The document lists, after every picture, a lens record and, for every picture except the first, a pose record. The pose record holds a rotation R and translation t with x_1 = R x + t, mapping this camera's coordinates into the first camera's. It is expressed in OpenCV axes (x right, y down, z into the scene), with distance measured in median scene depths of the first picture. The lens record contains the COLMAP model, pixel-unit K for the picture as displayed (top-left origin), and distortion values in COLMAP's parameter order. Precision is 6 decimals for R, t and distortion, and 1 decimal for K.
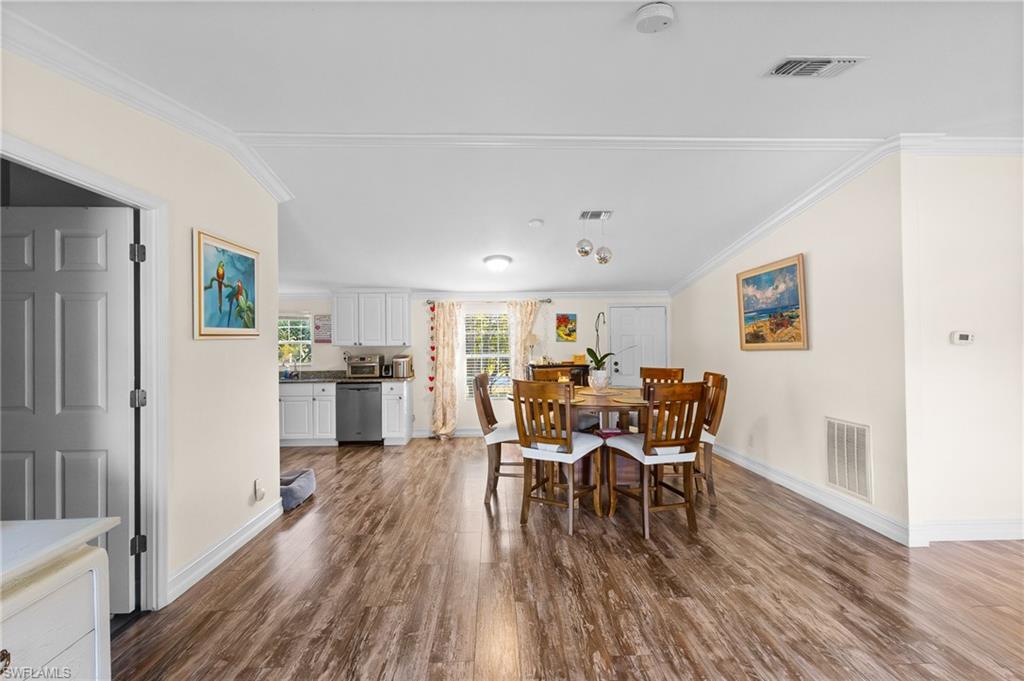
lens RADIAL K [[470.9, 0, 513.7], [0, 470.9, 343.7], [0, 0, 1]] dist [0.007740, -0.000784]
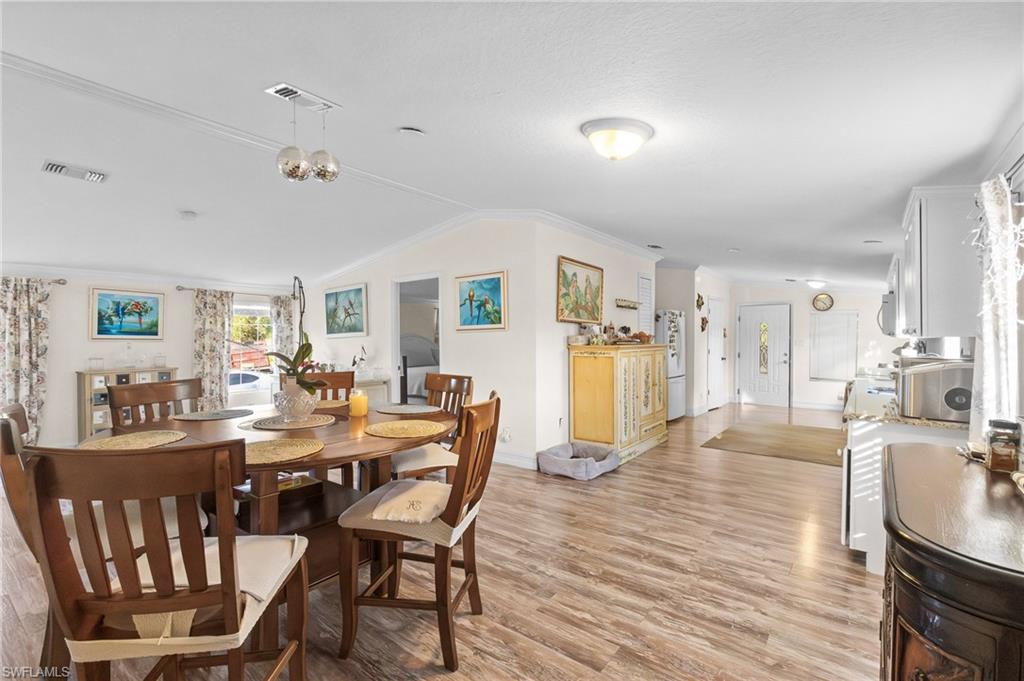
lens RADIAL K [[470.9, 0, 508.2], [0, 470.9, 333.6], [0, 0, 1]] dist [0.007740, -0.000784]
pose [[-0.644369, 0.004095, -0.764704, 0.535872], [0.008458, 0.999963, -0.001772, 0.001231], [0.764668, -0.007610, -0.644379, 1.854278]]
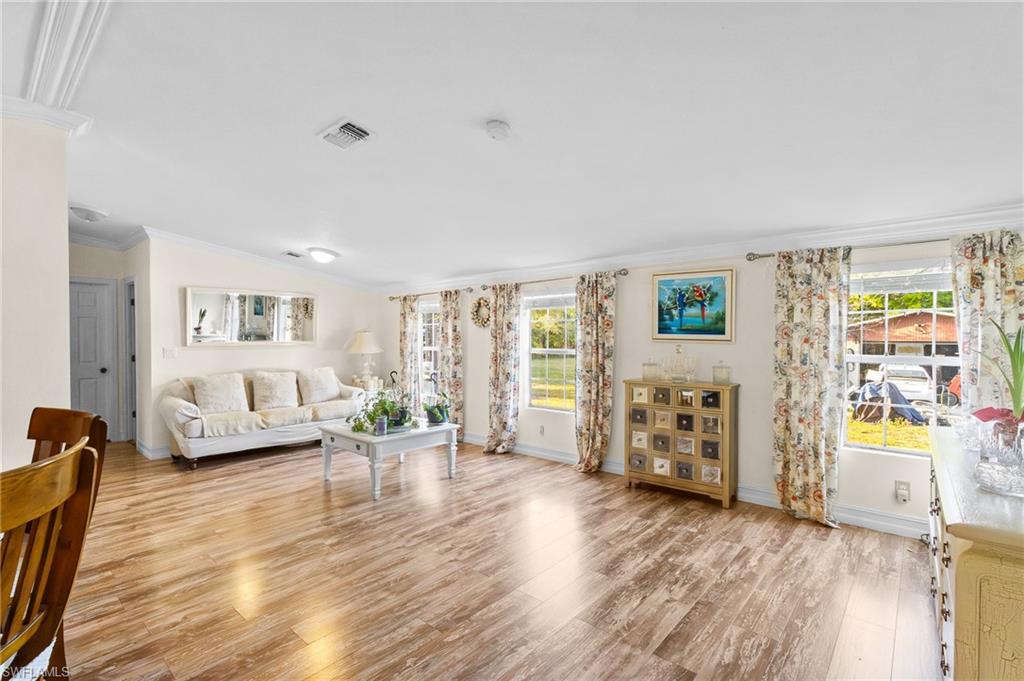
lens RADIAL K [[470.9, 0, 507.2], [0, 470.9, 341.1], [0, 0, 1]] dist [0.007740, -0.000784]
pose [[-0.717230, 0.002579, 0.696832, -0.365971], [0.007434, 0.999965, 0.003951, 0.001967], [-0.696797, 0.008014, -0.717224, 0.948281]]
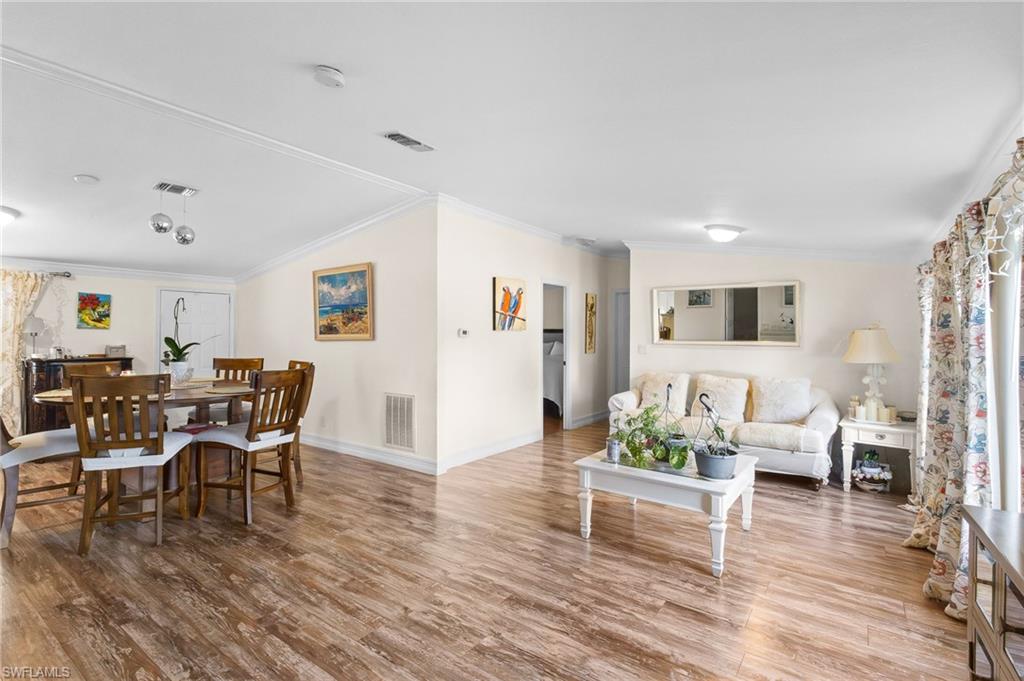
lens RADIAL K [[470.9, 0, 508.9], [0, 470.9, 337.0], [0, 0, 1]] dist [0.007740, -0.000784]
pose [[0.623654, 0.009700, 0.781640, -0.164378], [-0.013951, 0.999902, -0.001277, 0.000982], [-0.781576, -0.010109, 0.623728, -0.074028]]
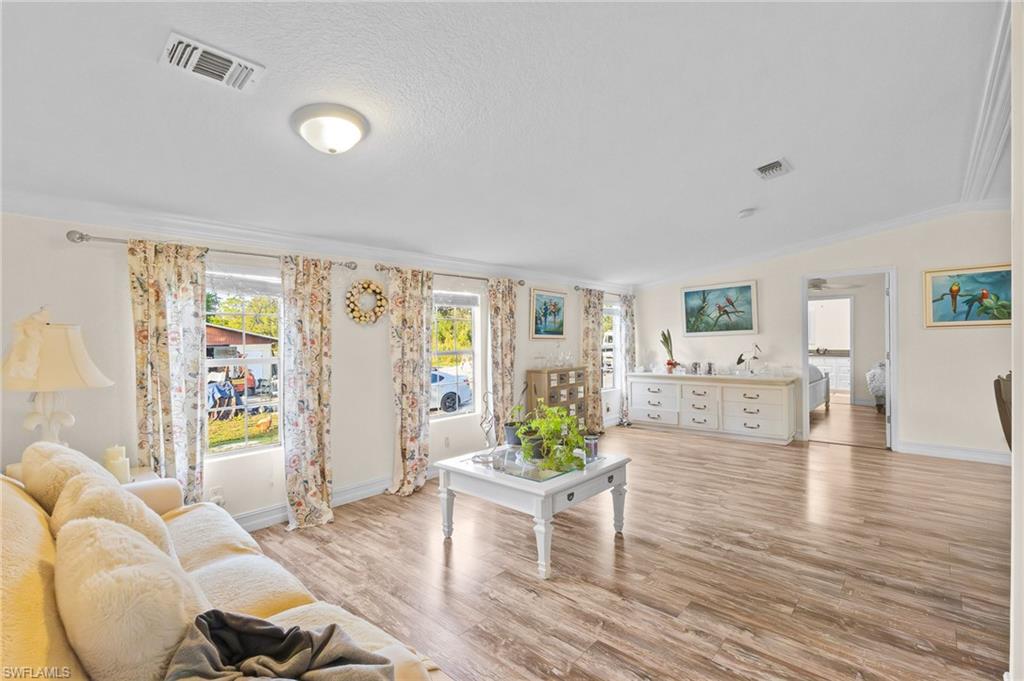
lens RADIAL K [[470.9, 0, 513.5], [0, 470.9, 344.5], [0, 0, 1]] dist [0.007740, -0.000784]
pose [[-0.694081, 0.026786, -0.719398, 1.425799], [0.016224, 0.999636, 0.021567, -0.010574], [0.719714, 0.003298, -0.694263, 0.857751]]
